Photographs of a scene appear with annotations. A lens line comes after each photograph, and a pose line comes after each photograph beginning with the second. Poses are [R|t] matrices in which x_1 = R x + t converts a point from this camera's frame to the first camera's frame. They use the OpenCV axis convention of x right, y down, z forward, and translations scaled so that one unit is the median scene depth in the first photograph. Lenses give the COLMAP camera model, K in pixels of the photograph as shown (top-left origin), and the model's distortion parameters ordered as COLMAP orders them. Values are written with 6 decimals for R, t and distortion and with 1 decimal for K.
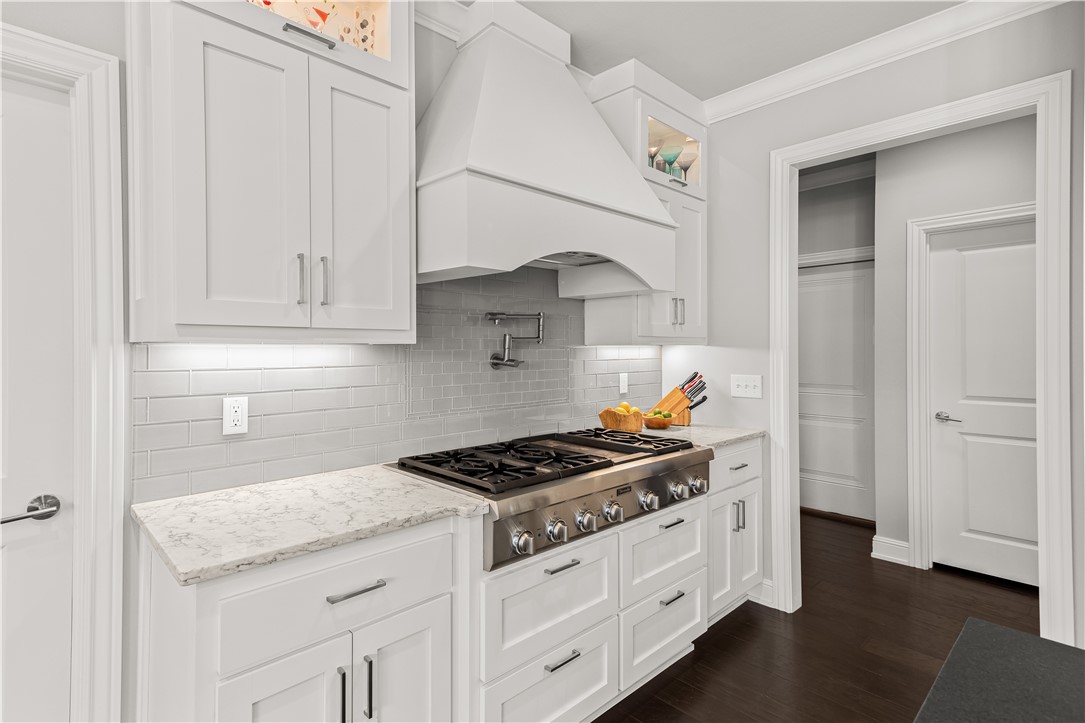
lens RADIAL K [[537.1, 0, 523.7], [0, 537.1, 342.7], [0, 0, 1]] dist [0.027050, 0.000104]
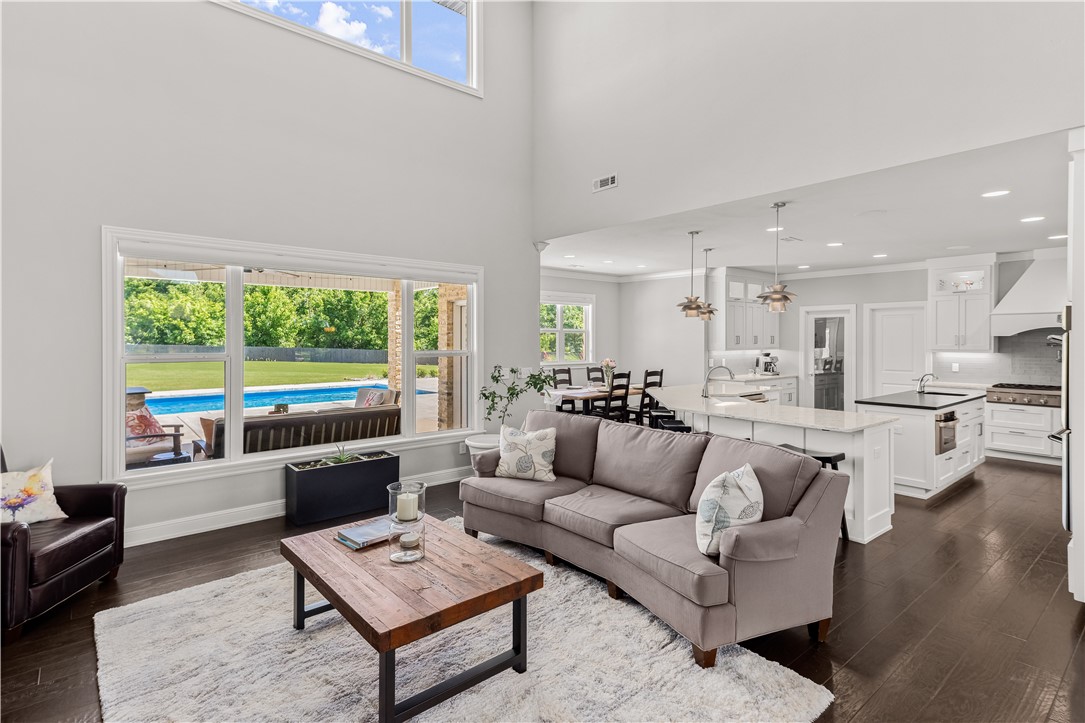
lens RADIAL K [[537.1, 0, 523.7], [0, 537.1, 342.7], [0, 0, 1]] dist [0.027050, 0.000104]
pose [[-0.056989, 0.006772, -0.998352, 3.495324], [0.007144, 0.999954, 0.006375, -0.108112], [0.998349, -0.006768, -0.057035, -1.951662]]
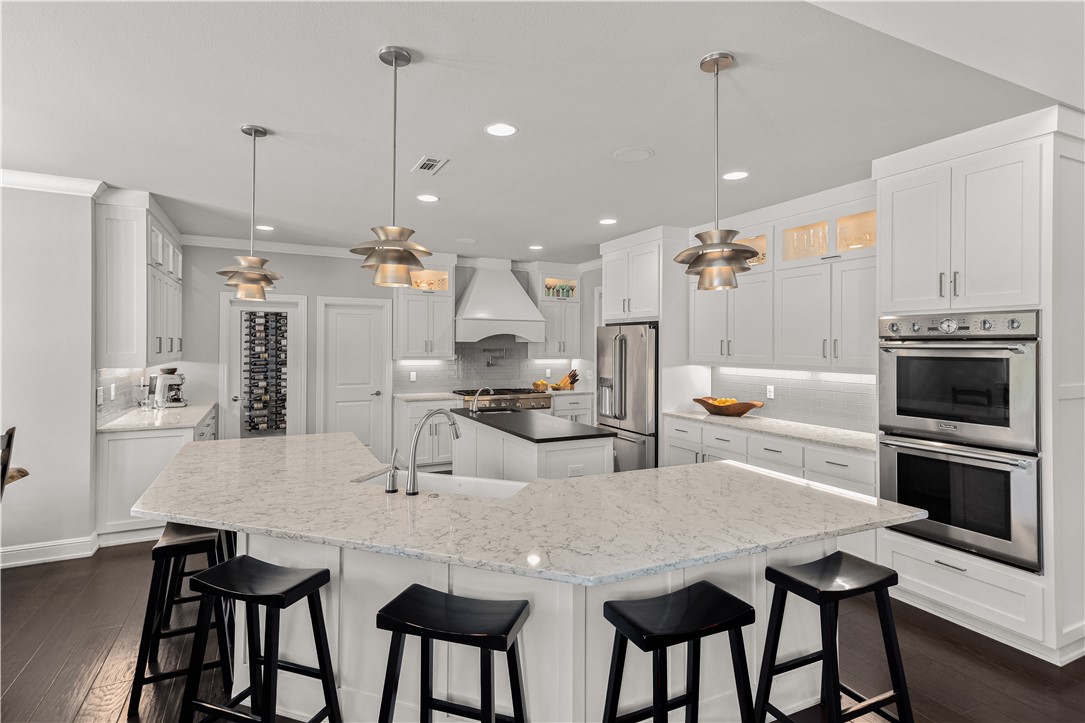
lens RADIAL K [[537.1, 0, 523.7], [0, 537.1, 342.7], [0, 0, 1]] dist [0.027050, 0.000104]
pose [[0.955139, 0.004196, -0.296129, 1.197105], [-0.003129, 0.999987, 0.004077, -0.116671], [0.296142, -0.002967, 0.955139, -2.147247]]
